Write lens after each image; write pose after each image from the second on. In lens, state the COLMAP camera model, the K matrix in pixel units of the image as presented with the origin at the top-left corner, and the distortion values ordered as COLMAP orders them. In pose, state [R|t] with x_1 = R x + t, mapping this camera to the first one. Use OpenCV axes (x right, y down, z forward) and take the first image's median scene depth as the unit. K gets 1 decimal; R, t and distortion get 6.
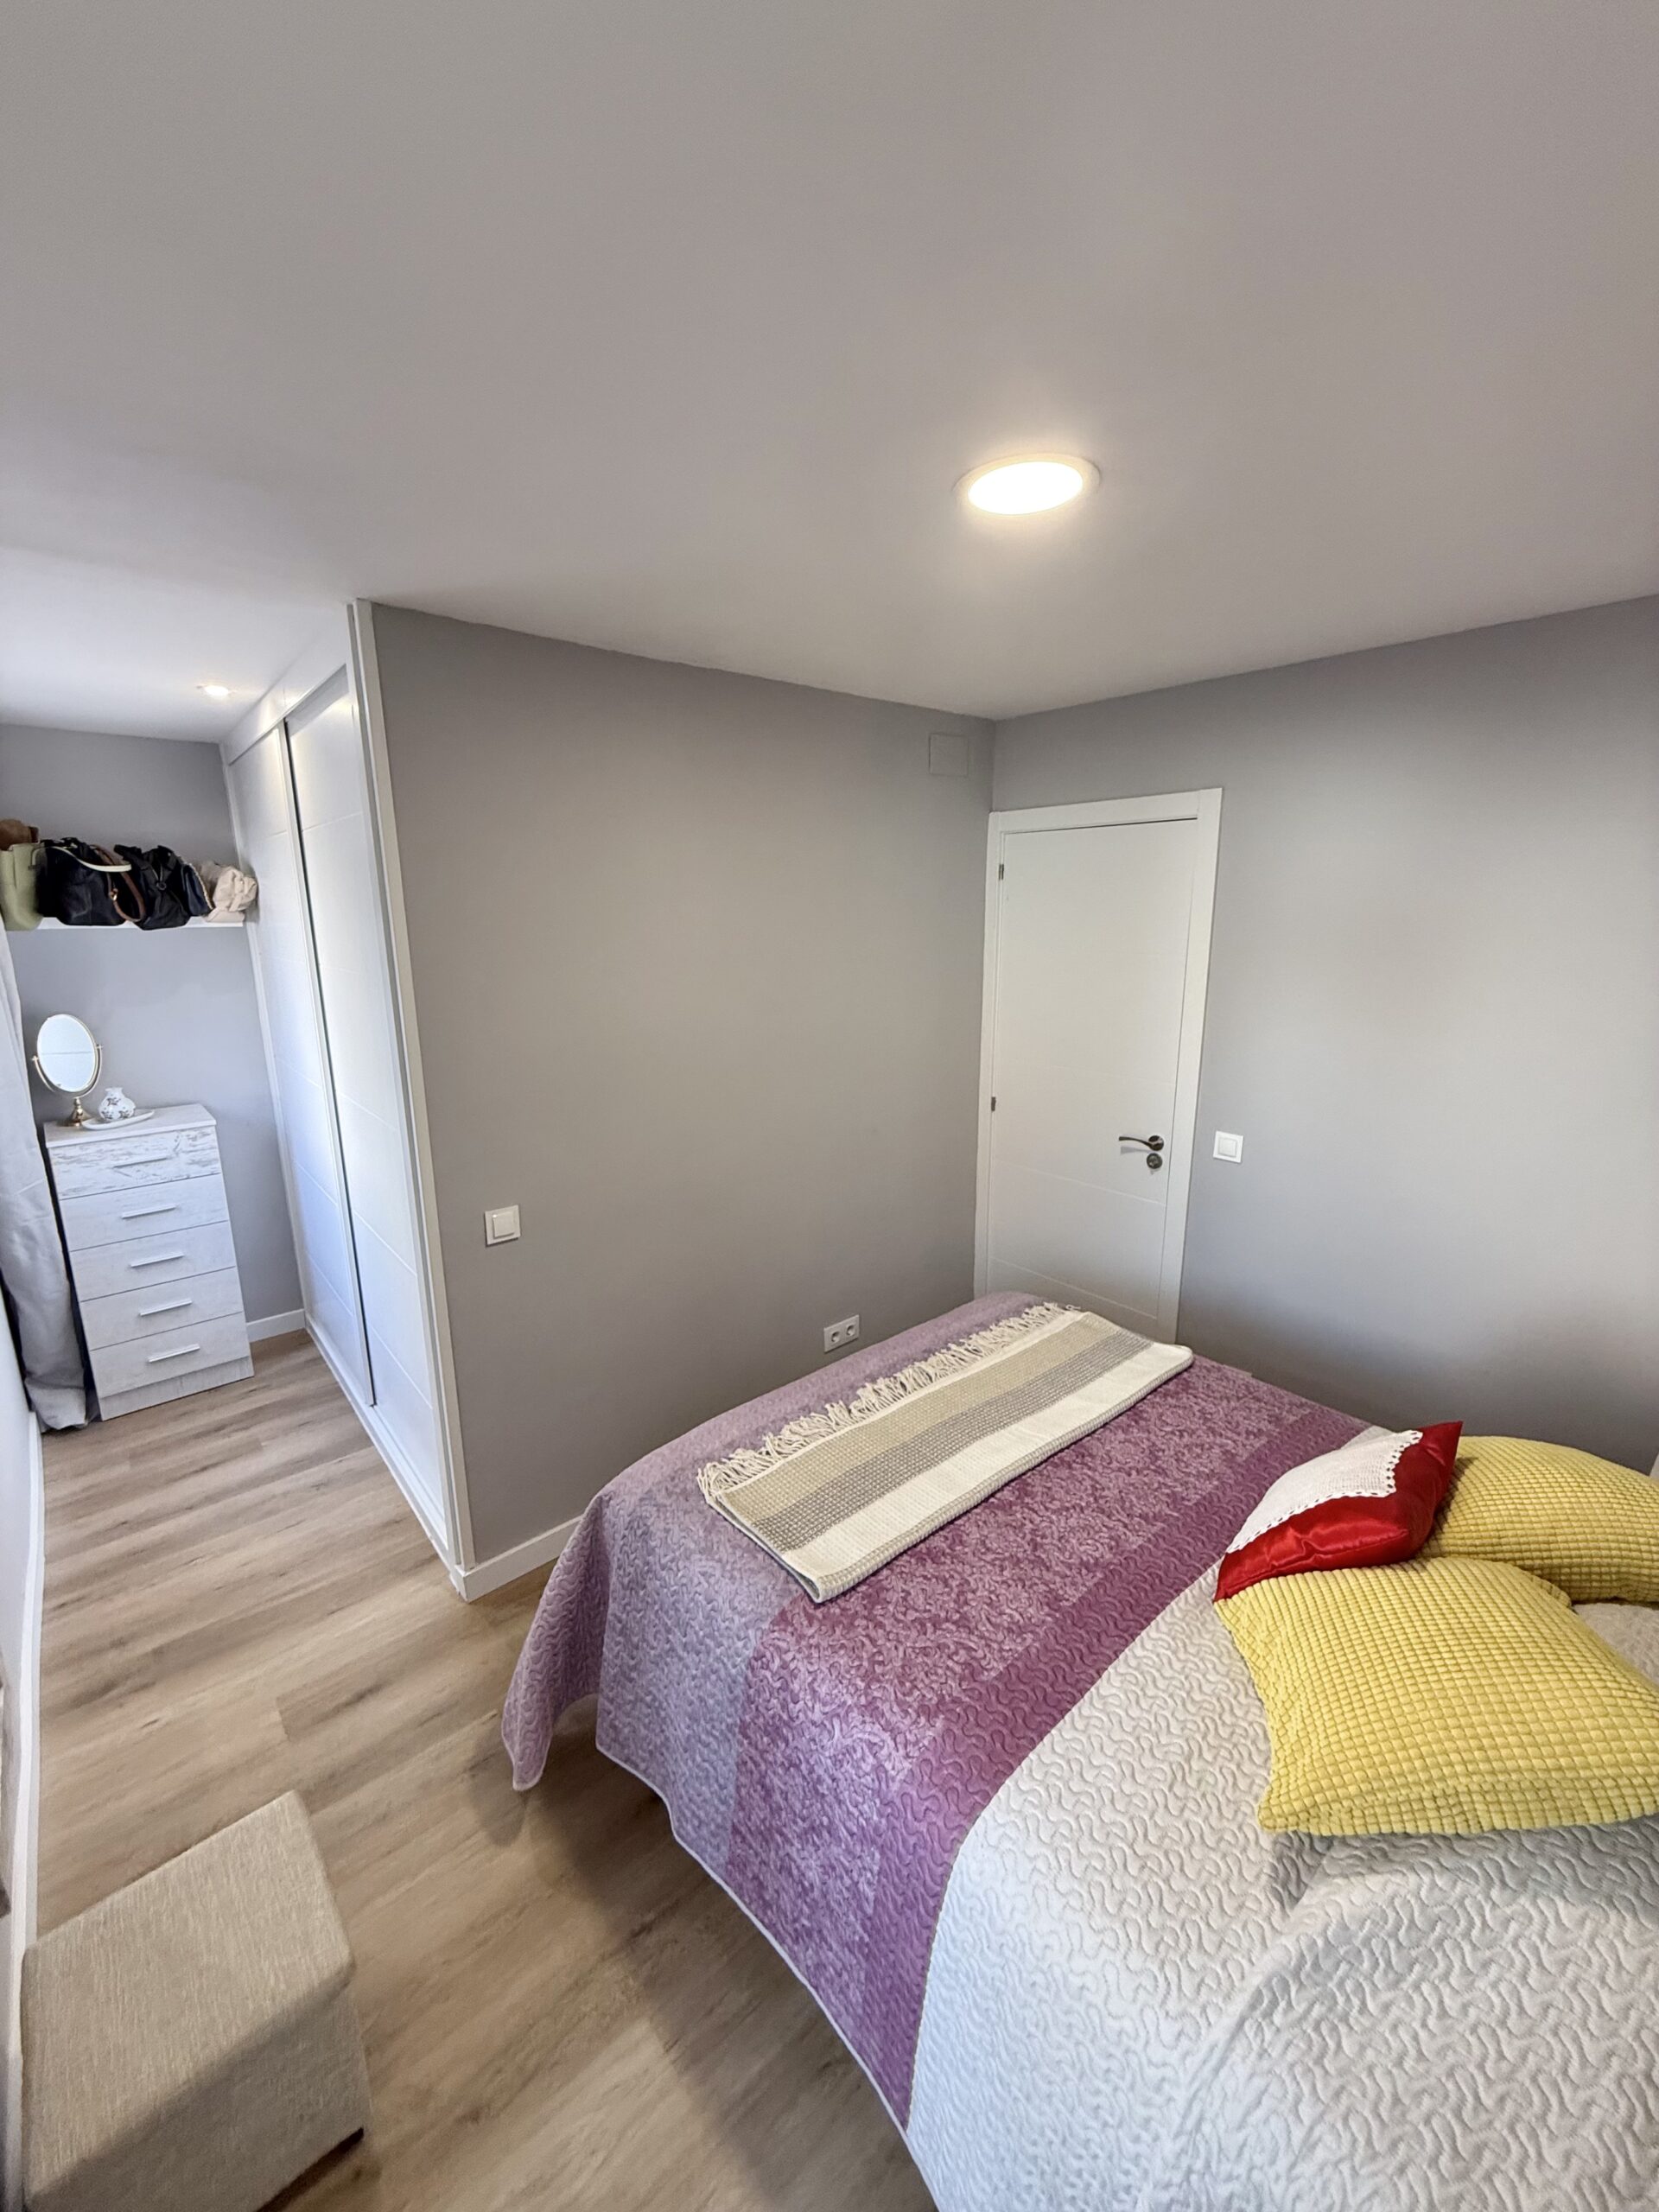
lens RADIAL K [[883.1, 0, 828.5], [0, 883.1, 1097.3], [0, 0, 1]] dist [-0.001268, -0.000312]
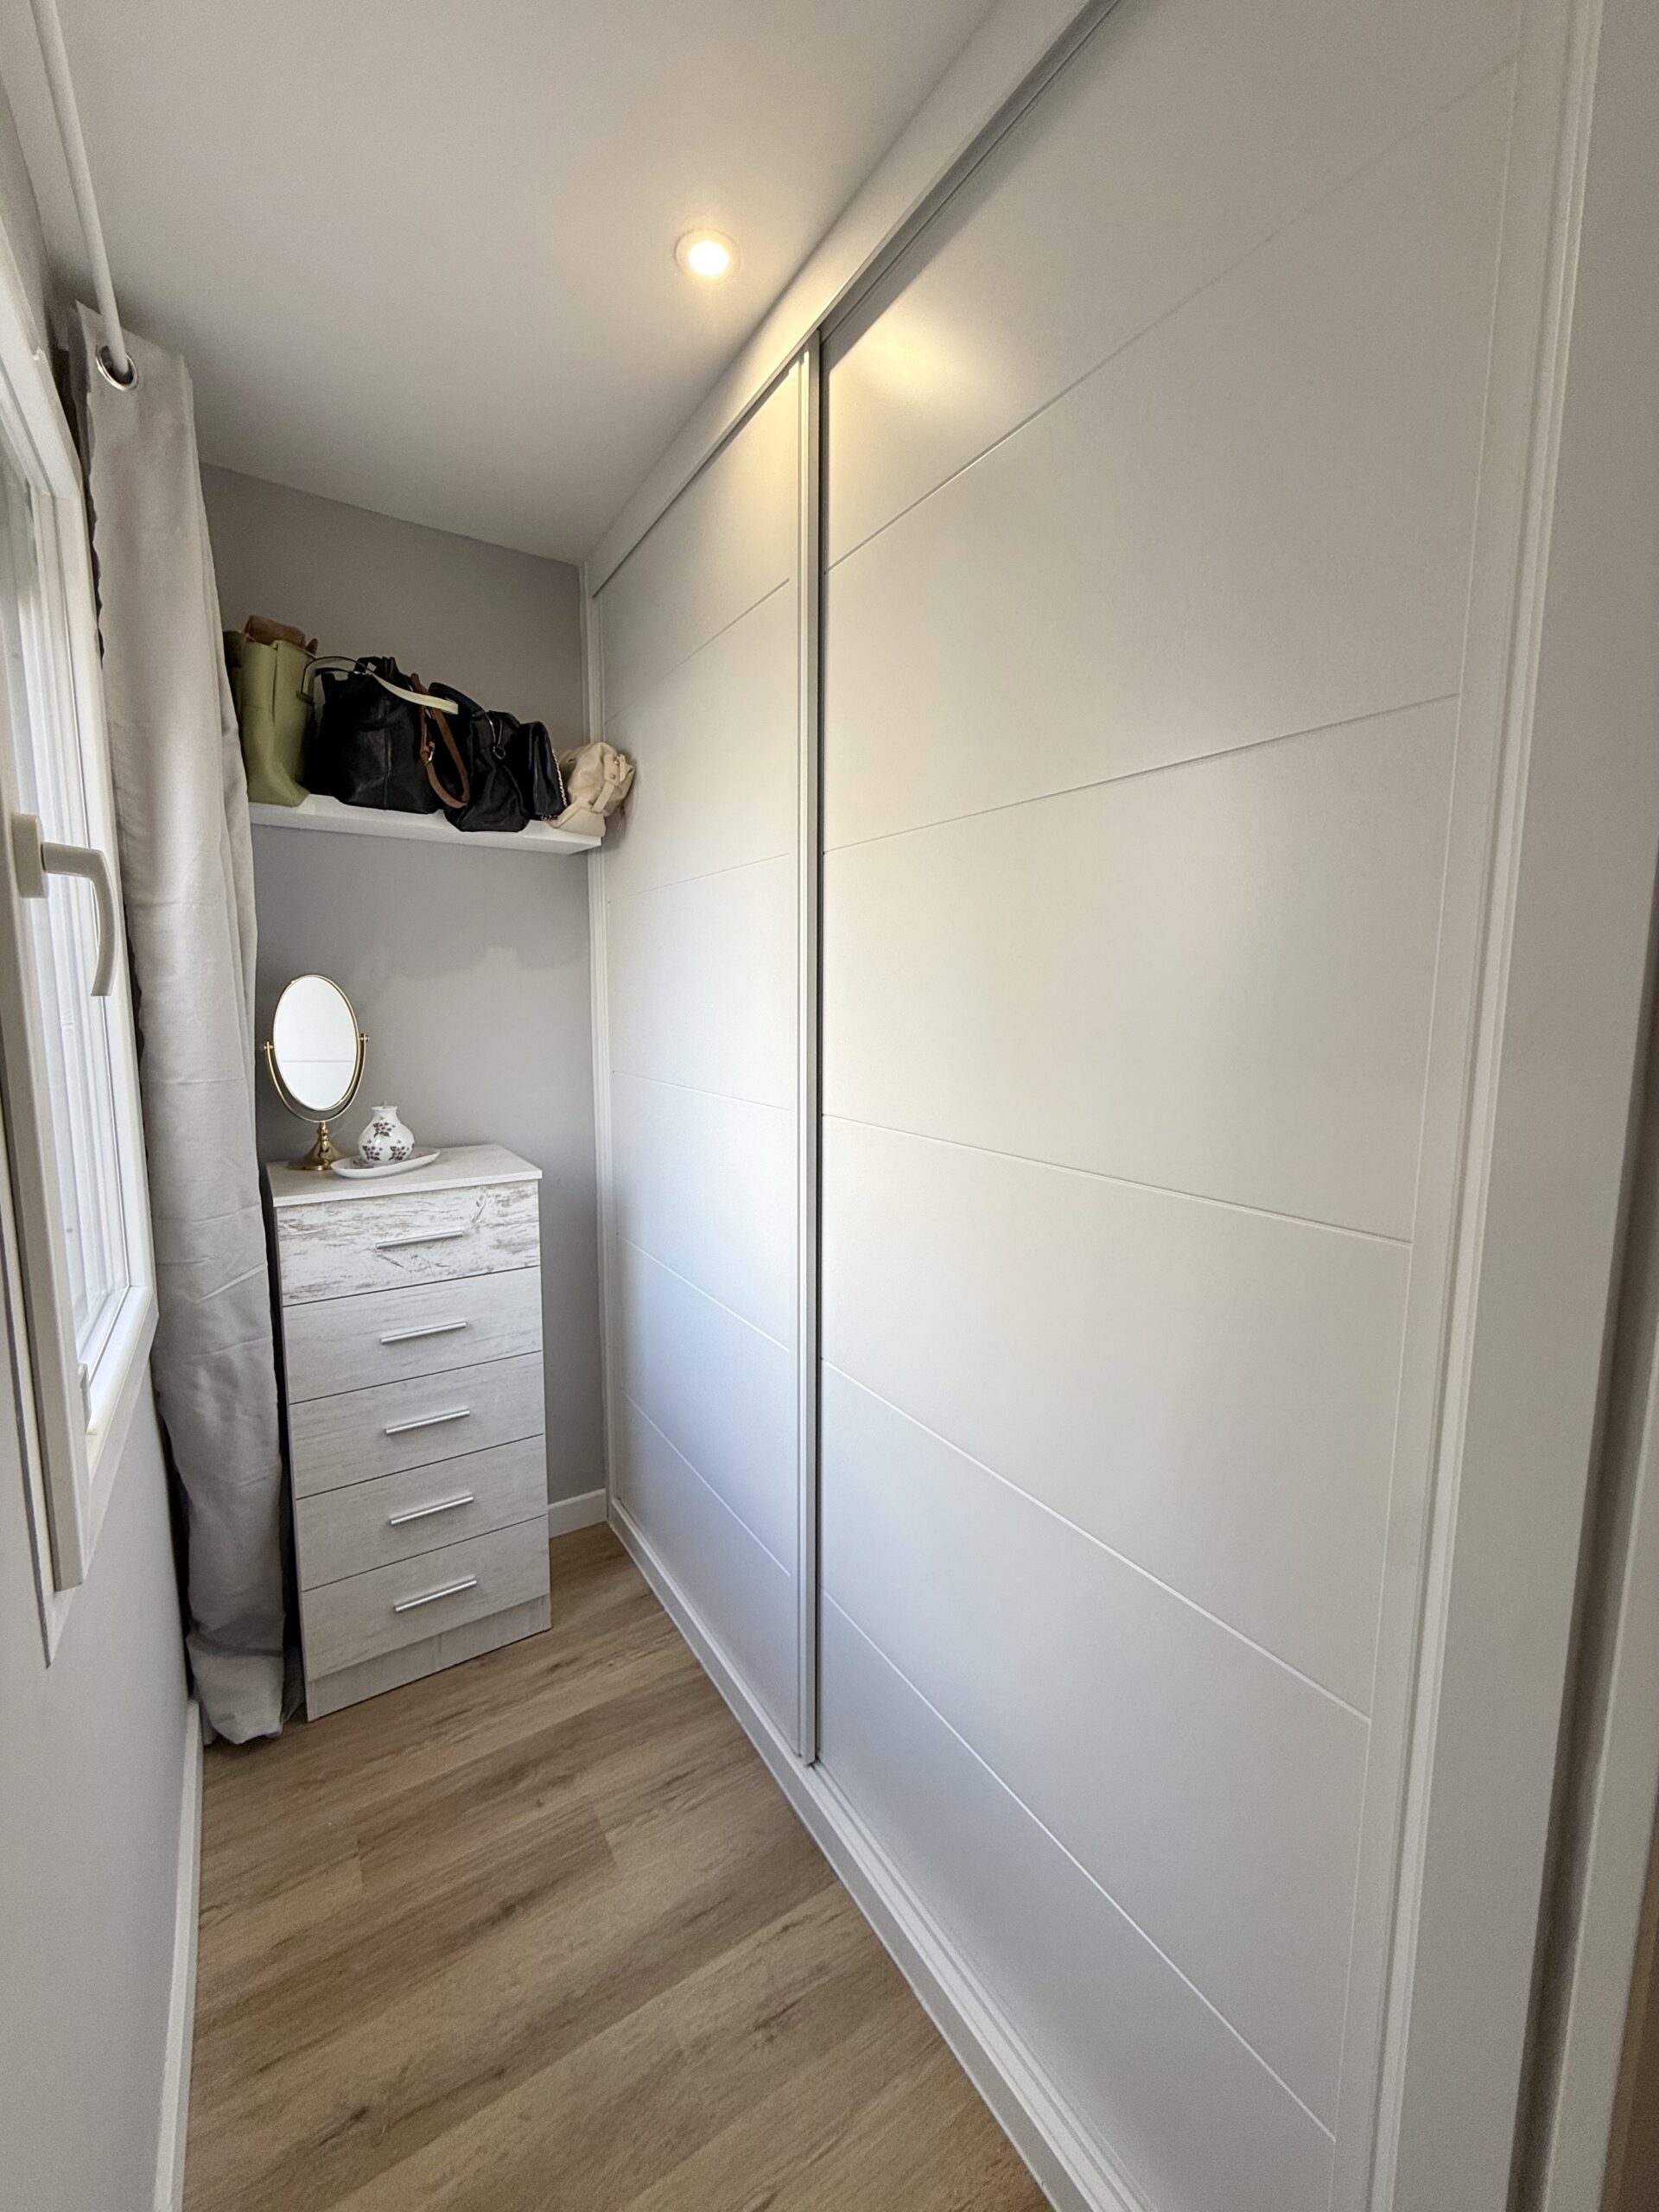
lens RADIAL K [[883.8, 0, 828.0], [0, 883.8, 1101.2], [0, 0, 1]] dist [-0.000710, 0.000260]
pose [[0.989996, 0.030005, -0.137865, -0.454645], [-0.043126, 0.994714, -0.093194, 0.027242], [0.134340, 0.098207, 0.986057, 0.482930]]
